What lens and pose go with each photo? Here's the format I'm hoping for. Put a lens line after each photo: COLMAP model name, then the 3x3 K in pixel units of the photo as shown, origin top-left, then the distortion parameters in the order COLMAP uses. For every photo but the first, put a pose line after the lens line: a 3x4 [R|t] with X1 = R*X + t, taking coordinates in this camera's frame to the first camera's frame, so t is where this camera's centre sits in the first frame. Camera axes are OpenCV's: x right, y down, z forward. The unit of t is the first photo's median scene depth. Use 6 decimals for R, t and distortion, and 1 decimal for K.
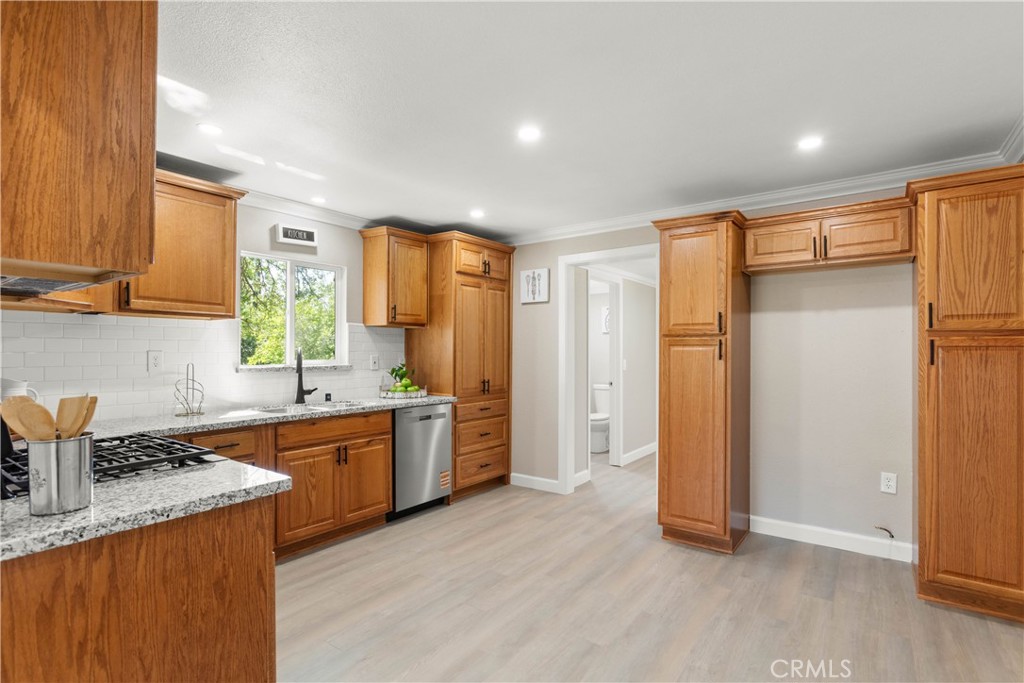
lens RADIAL K [[490.7, 0, 516.8], [0, 490.7, 349.4], [0, 0, 1]] dist [-0.003003, 0.001547]
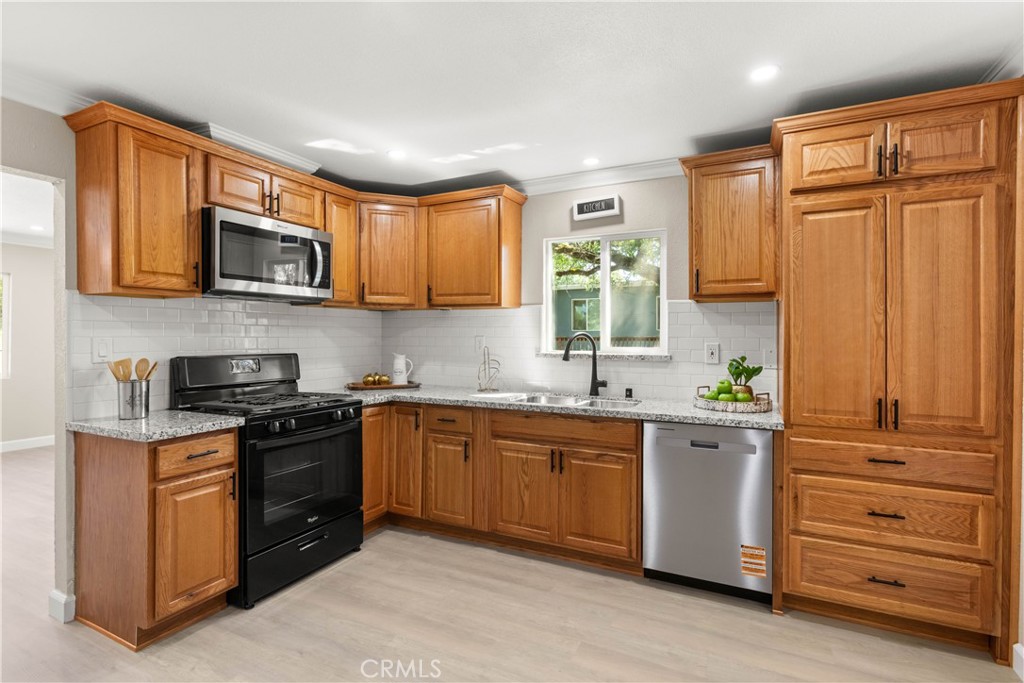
lens RADIAL K [[490.7, 0, 516.0], [0, 490.7, 335.4], [0, 0, 1]] dist [-0.003003, 0.001547]
pose [[0.187395, 0.001843, -0.982283, 0.405575], [0.000410, 0.999998, 0.001954, -0.001097], [0.982285, -0.000769, 0.187394, 0.689795]]
